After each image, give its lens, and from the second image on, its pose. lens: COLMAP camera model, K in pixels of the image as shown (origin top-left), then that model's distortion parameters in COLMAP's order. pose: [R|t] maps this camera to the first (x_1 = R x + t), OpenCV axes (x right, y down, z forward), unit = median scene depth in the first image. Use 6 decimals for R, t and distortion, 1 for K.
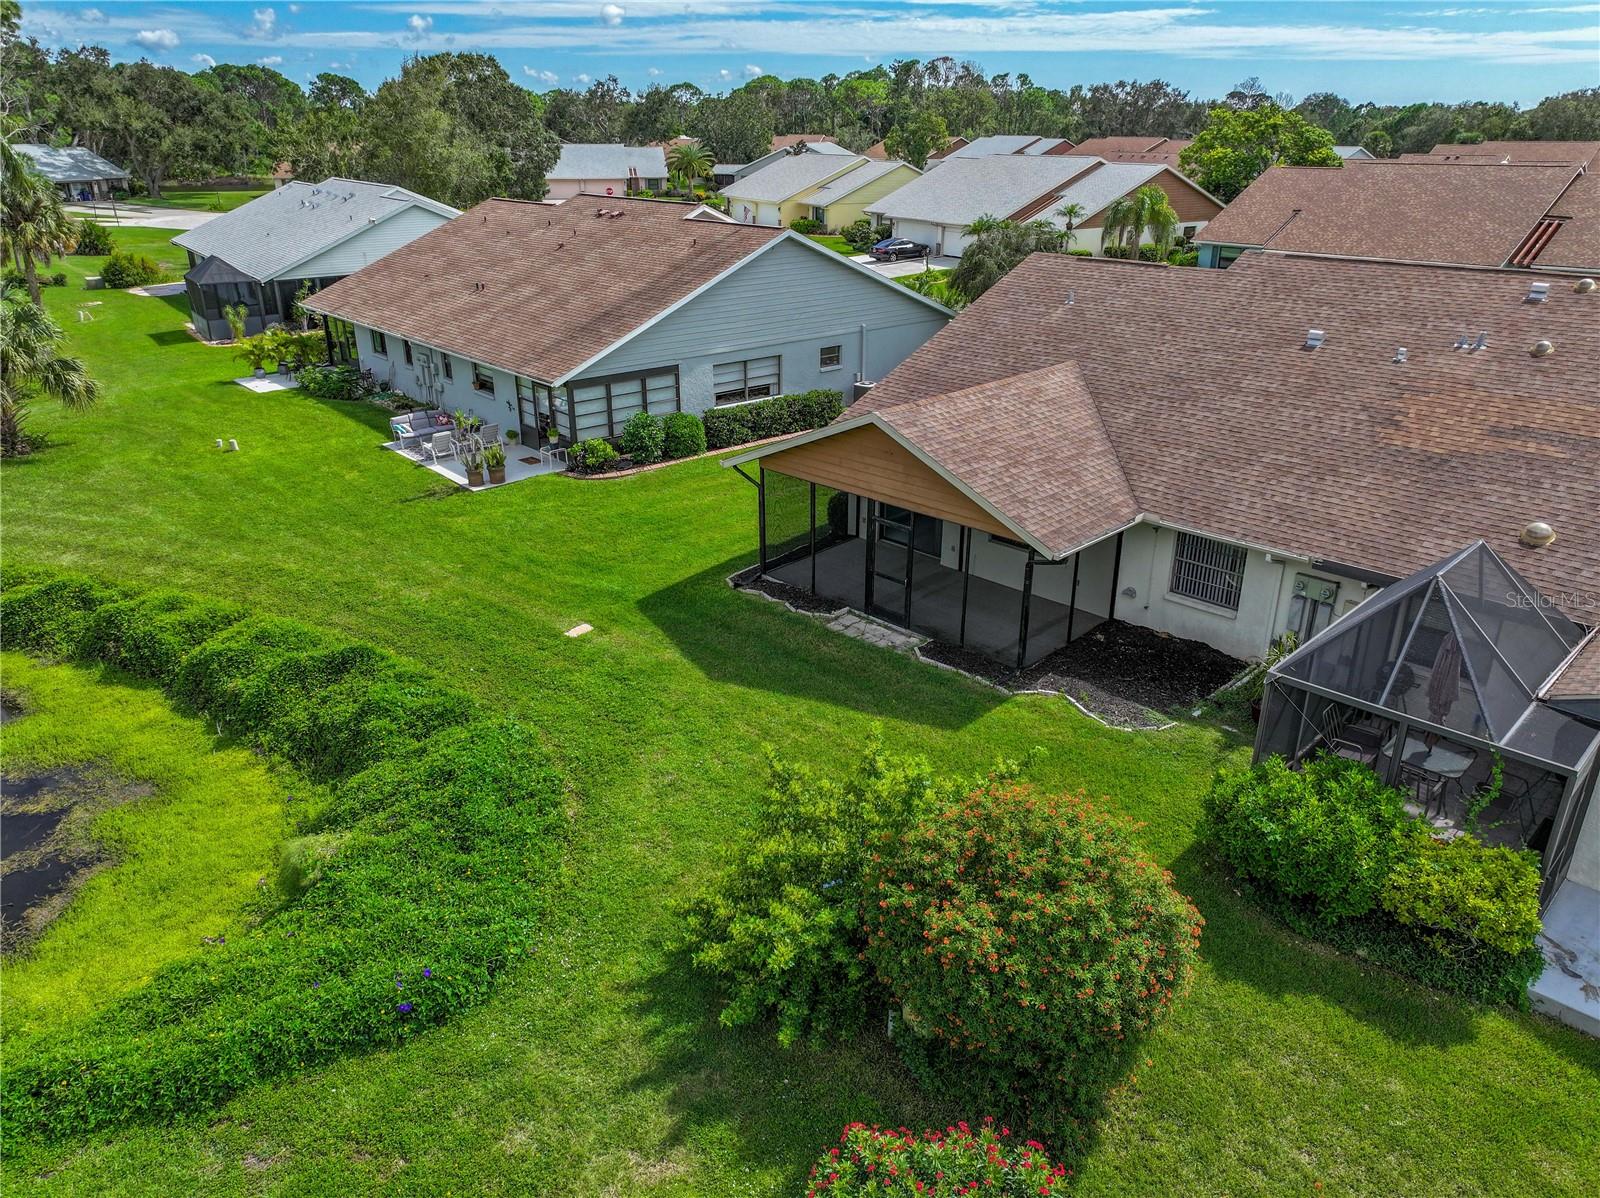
lens RADIAL K [[1126.5, 0, 803.9], [0, 1126.5, 595.5], [0, 0, 1]] dist [-0.008696, 0.033406]
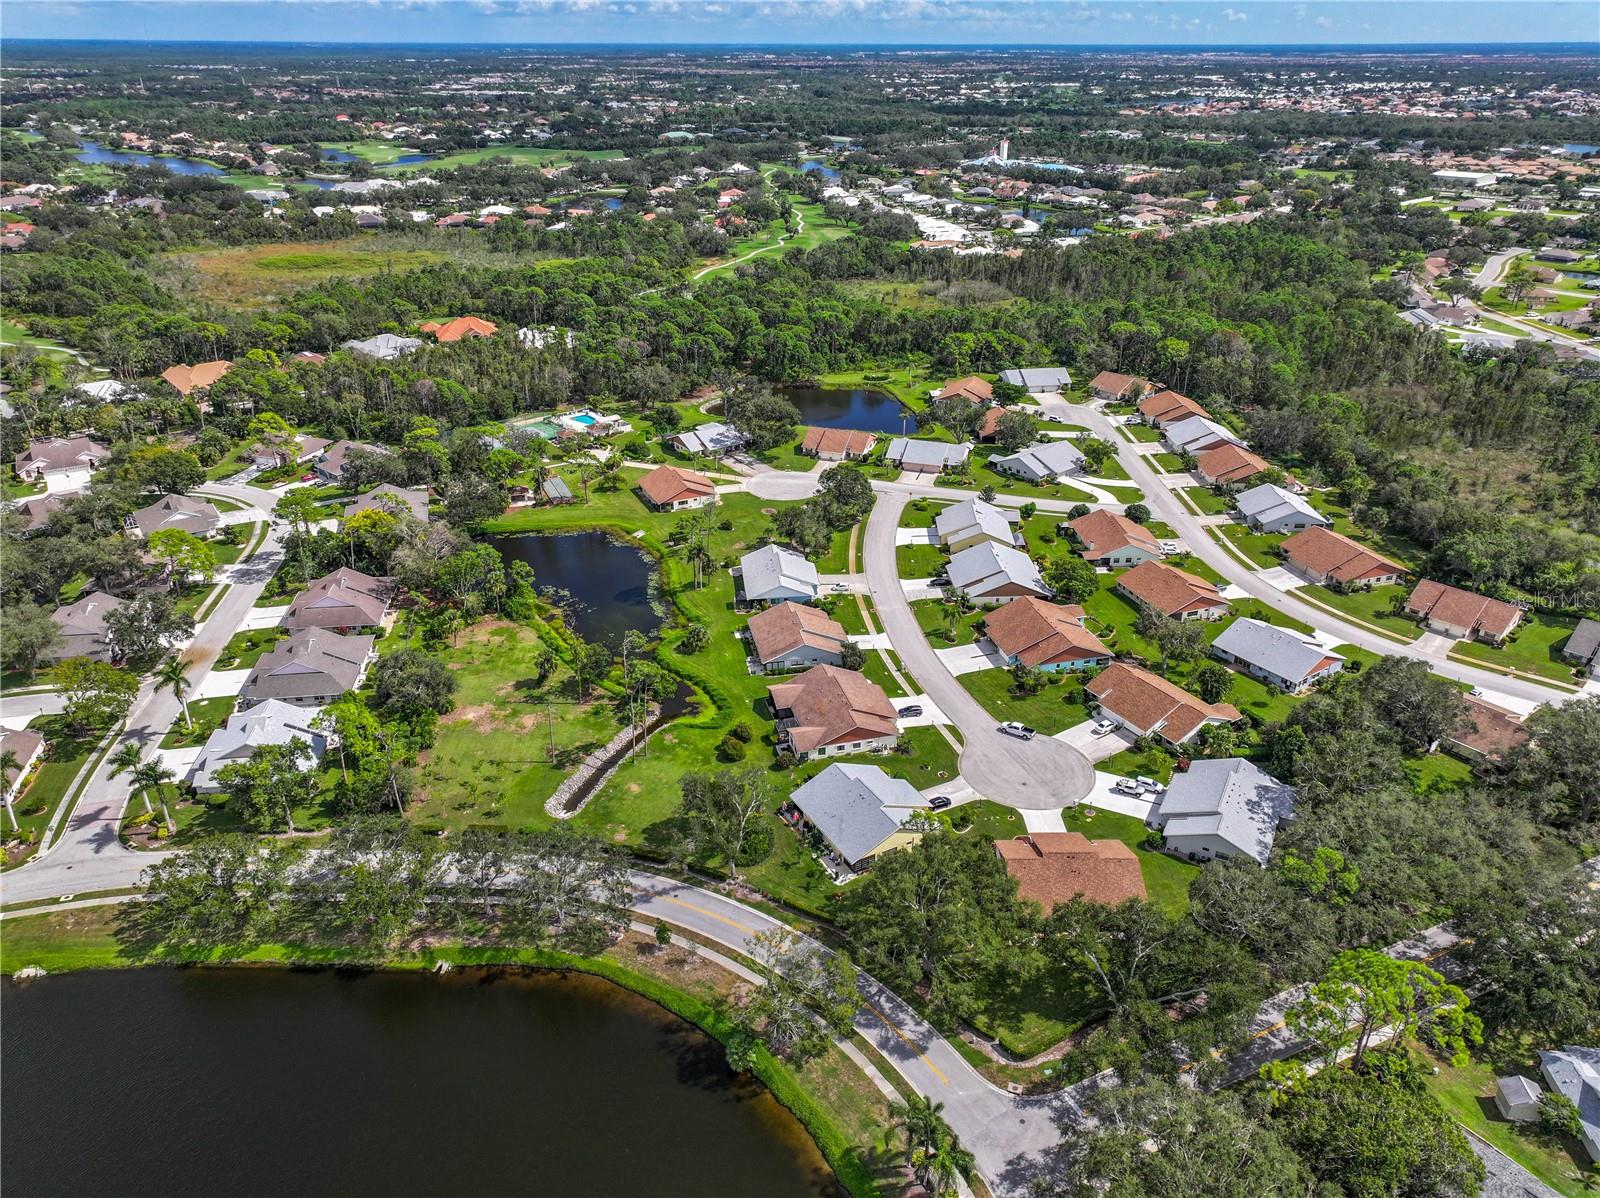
lens RADIAL K [[1121.6, 0, 803.0], [0, 1121.6, 600.7], [0, 0, 1]] dist [0.004530, 0.008035]
pose [[0.866819, 0.220405, -0.447265, 4.315517], [-0.191206, 0.975358, 0.110074, -1.957581], [0.460505, -0.009894, 0.887602, -7.264292]]
